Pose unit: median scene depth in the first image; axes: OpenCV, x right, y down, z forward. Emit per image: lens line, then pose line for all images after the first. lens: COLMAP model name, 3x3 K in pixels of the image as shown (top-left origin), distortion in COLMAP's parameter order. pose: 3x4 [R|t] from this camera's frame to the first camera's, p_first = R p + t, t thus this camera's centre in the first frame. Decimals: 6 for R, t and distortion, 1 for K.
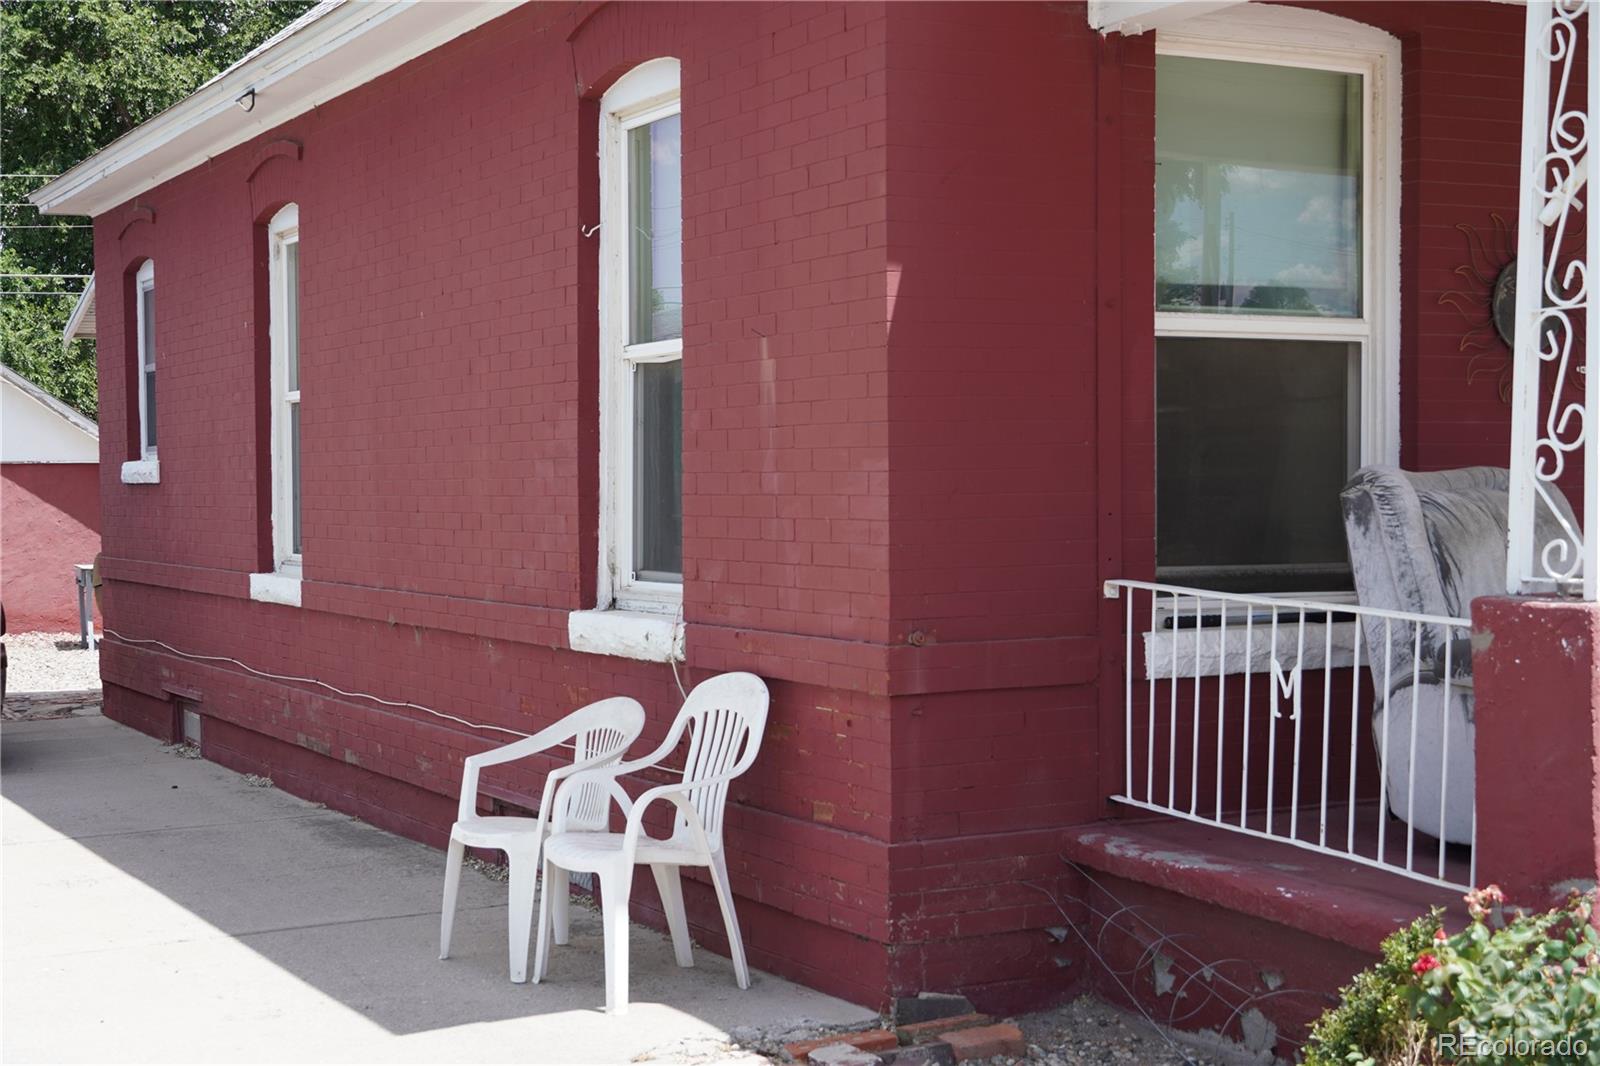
lens RADIAL K [[2335.8, 0, 803.7], [0, 2335.8, 535.4], [0, 0, 1]] dist [0.049169, 0.000000]
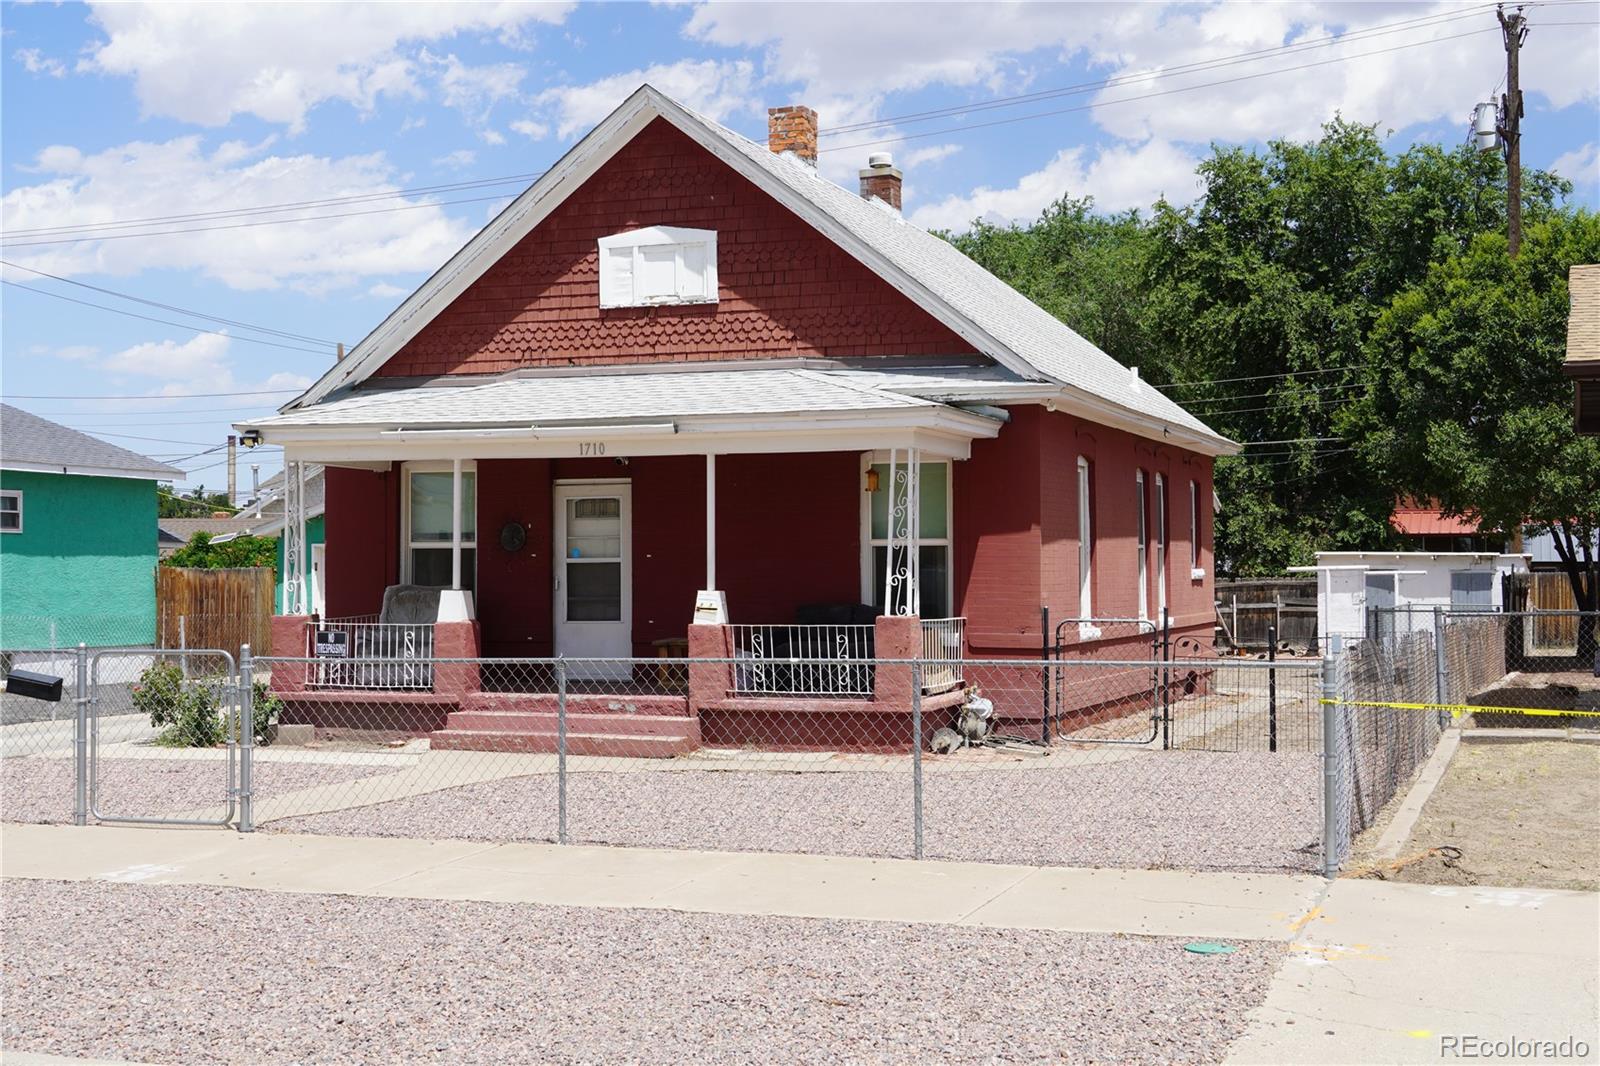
lens RADIAL K [[2122.1, 0, 806.2], [0, 2122.1, 530.2], [0, 0, 1]] dist [0.064943, 0.000000]
pose [[0.670310, -0.009965, -0.742014, 2.749446], [-0.020739, 0.999268, -0.032155, -0.017773], [0.741791, 0.036942, 0.669613, -0.701589]]
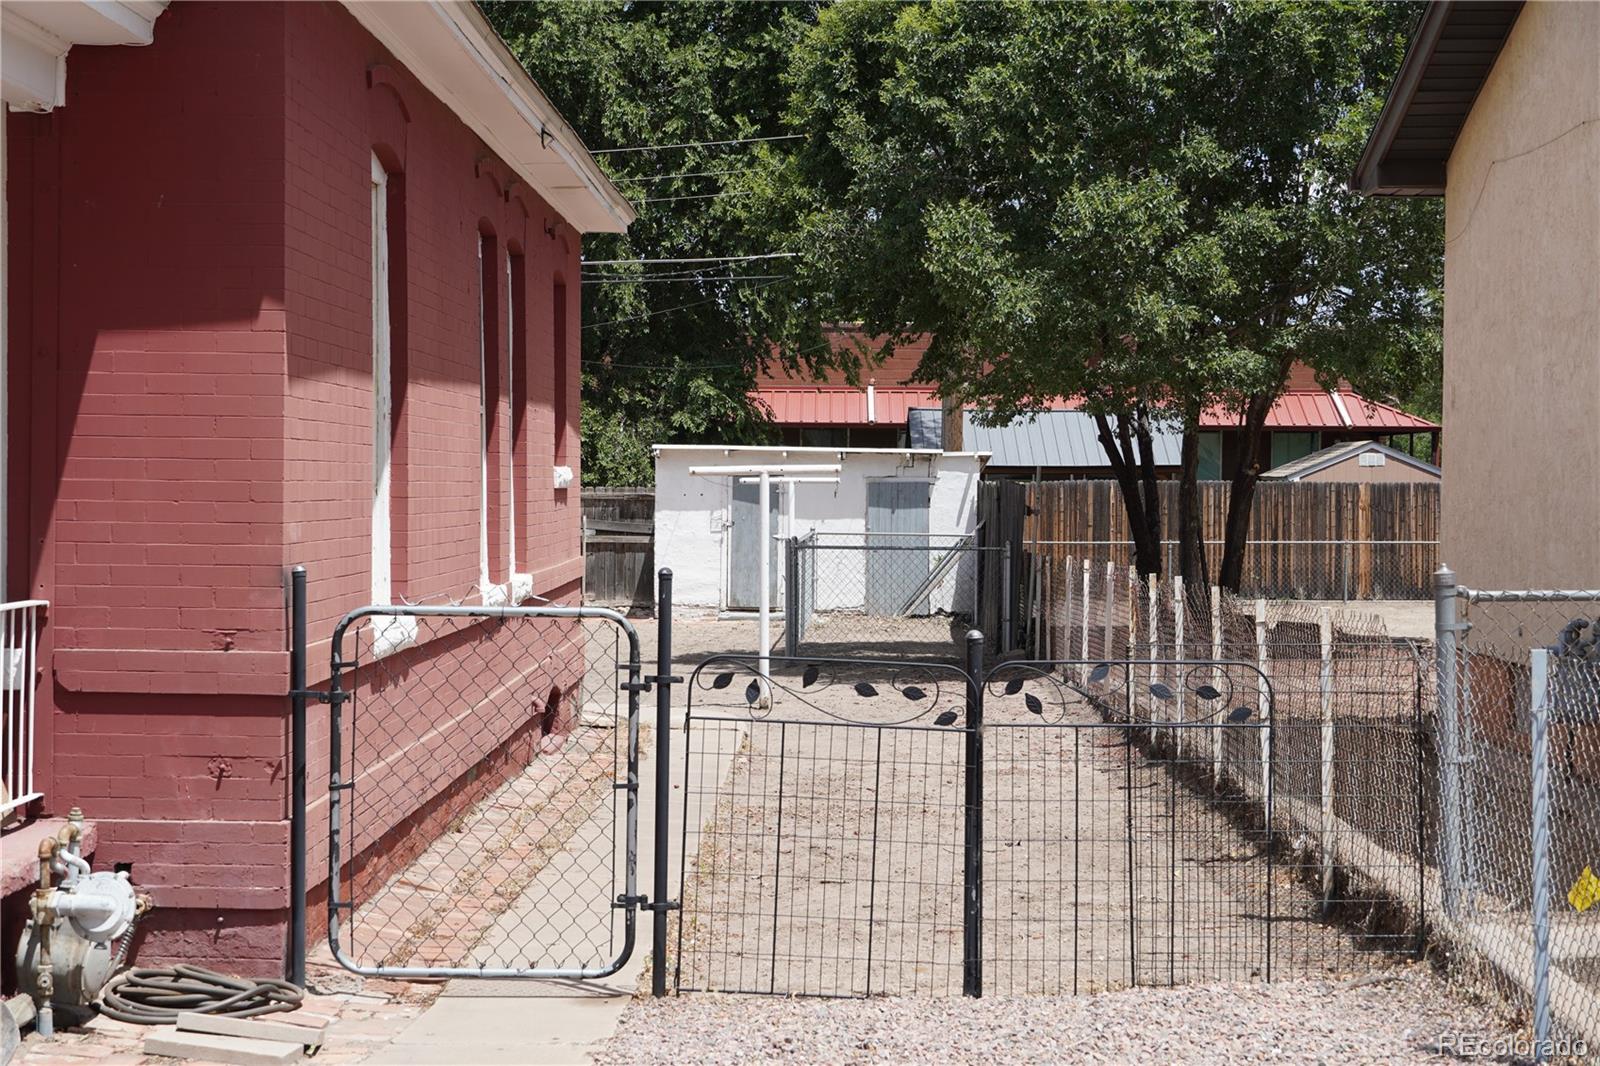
lens RADIAL K [[2787.2, 0, 795.8], [0, 2787.2, 520.2], [0, 0, 1]] dist [-0.014962, 0.000000]
pose [[0.877095, 0.017563, -0.479995, 1.681813], [-0.022910, 0.999724, -0.005285, -0.032512], [0.479770, 0.015632, 0.877255, 0.422713]]
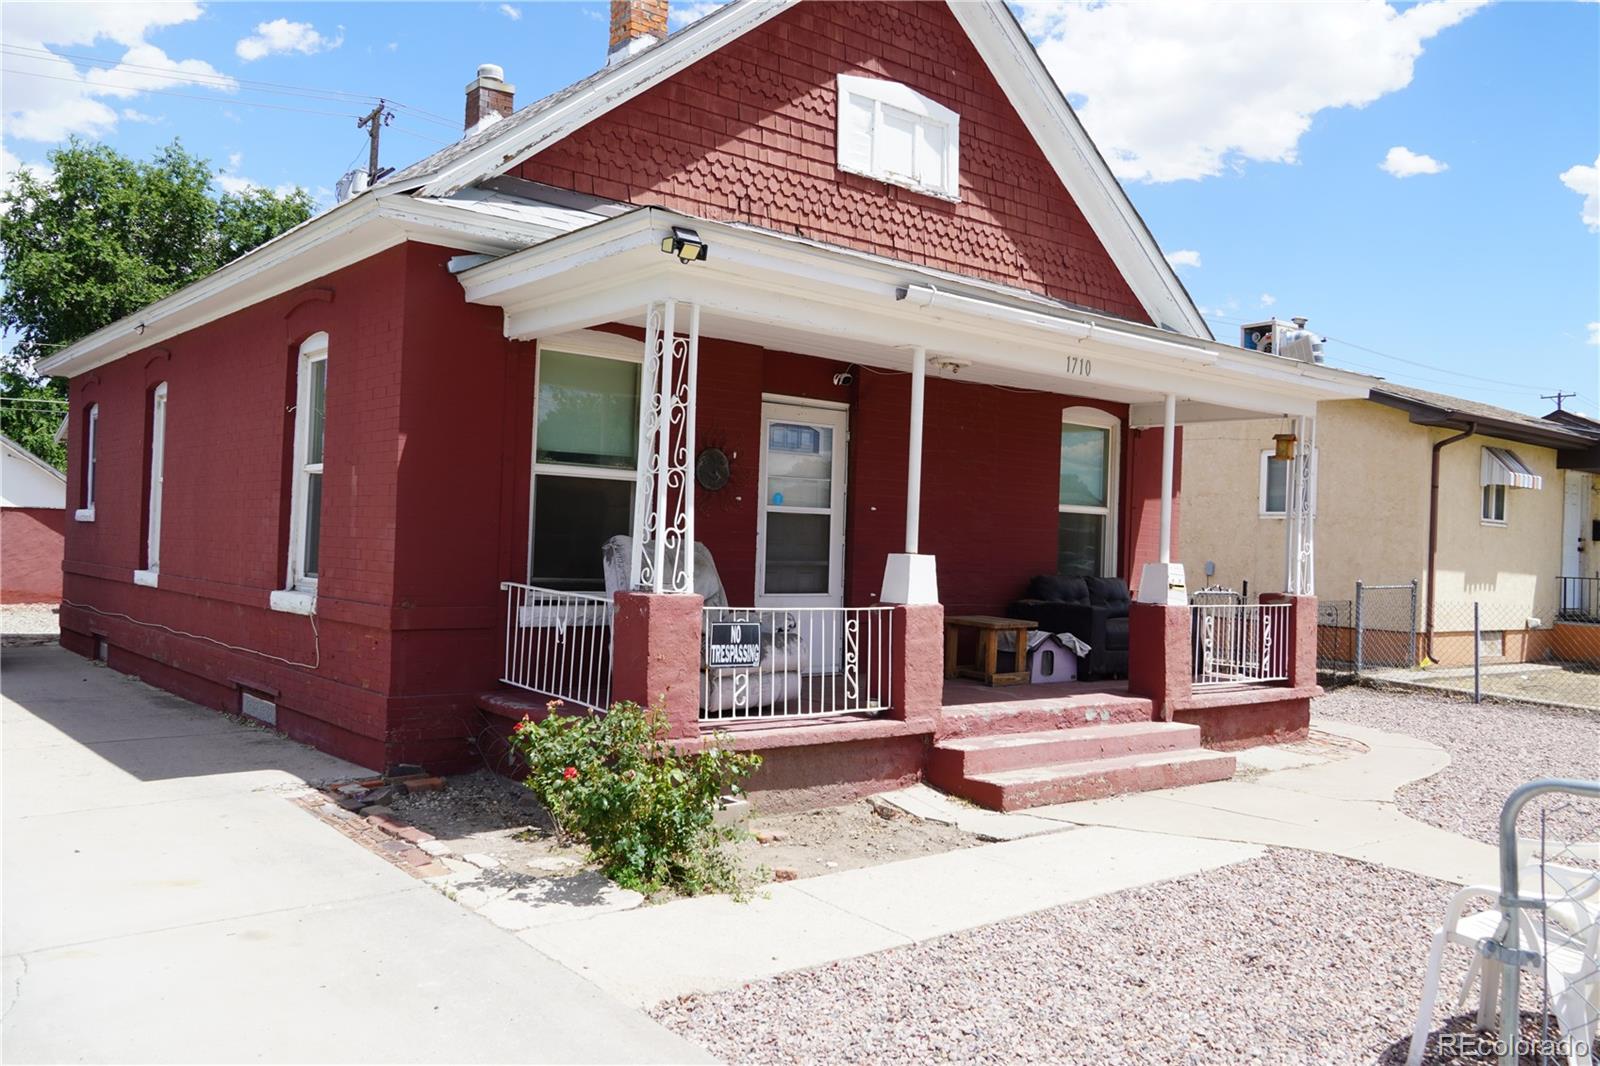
lens RADIAL K [[1285.2, 0, 808.5], [0, 1285.2, 530.8], [0, 0, 1]] dist [-0.029433, 0.051477]
pose [[0.978396, 0.044814, 0.201825, 0.139891], [-0.037830, 0.998549, -0.038331, 0.005127], [-0.203250, 0.029868, 0.978671, -0.219233]]
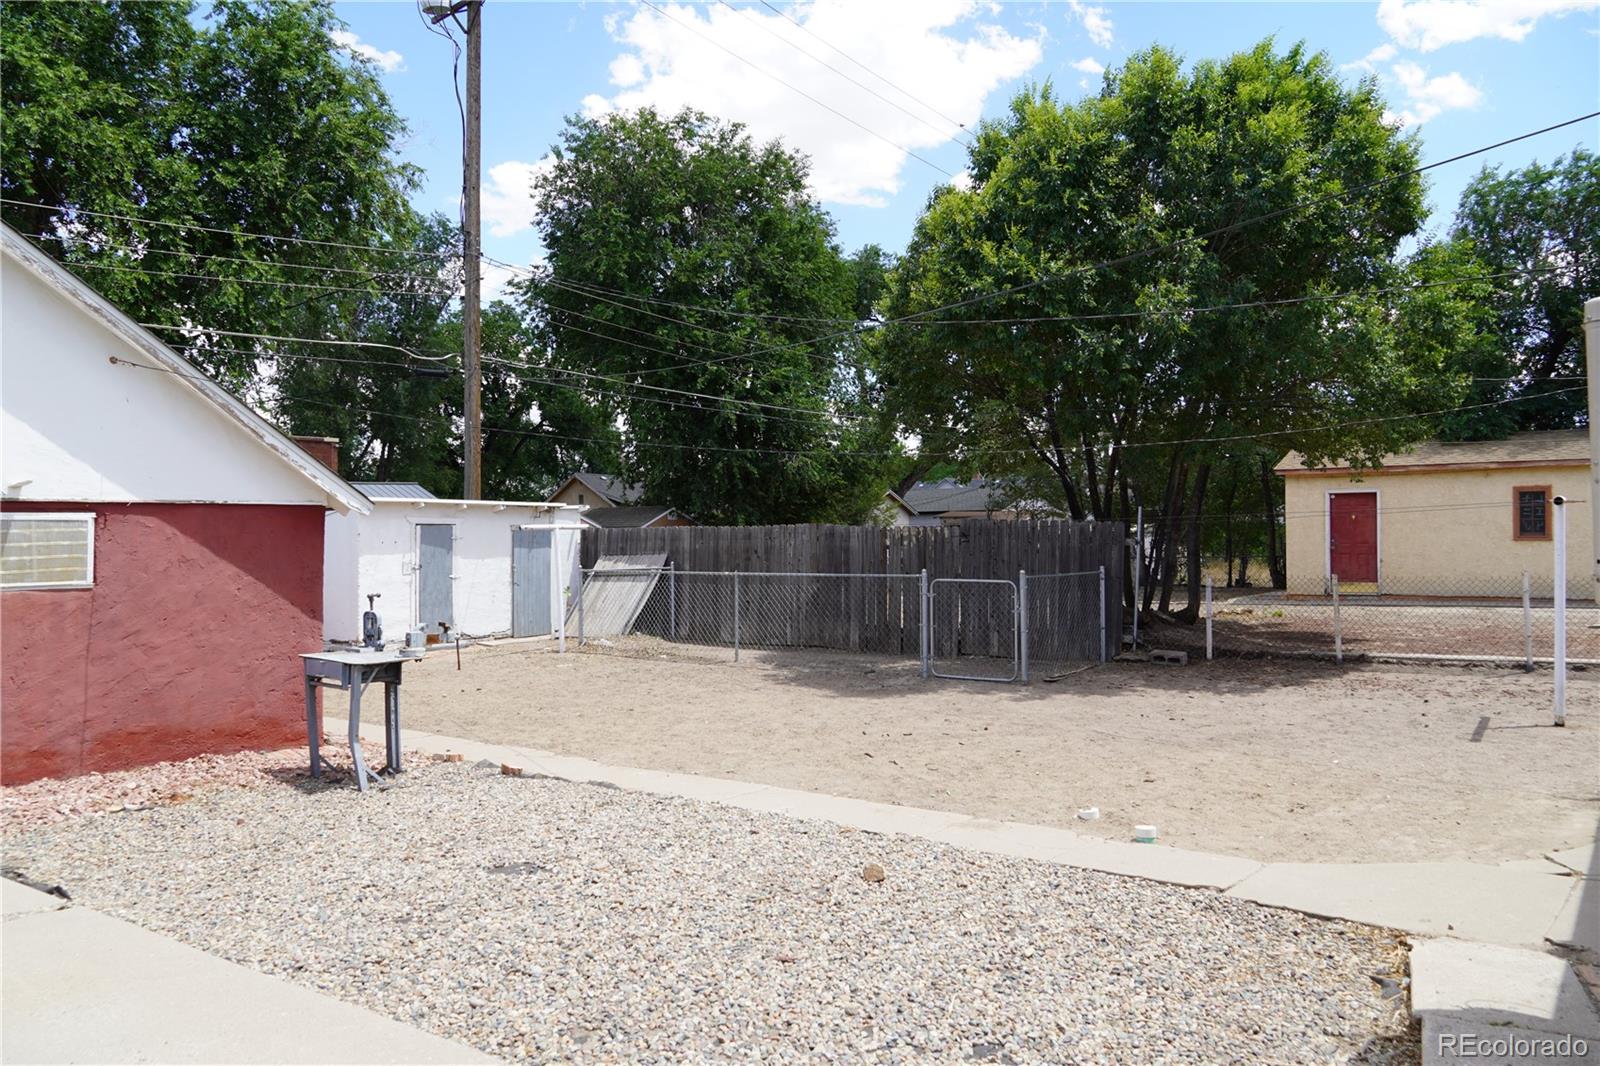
lens RADIAL K [[1193.7, 0, 787.9], [0, 1193.7, 528.4], [0, 0, 1]] dist [-0.024019, 0.030366]
pose [[0.910110, -0.002246, 0.414360, -1.119206], [0.017802, 0.999274, -0.033683, -0.032100], [-0.413984, 0.038032, 0.909489, 2.193887]]
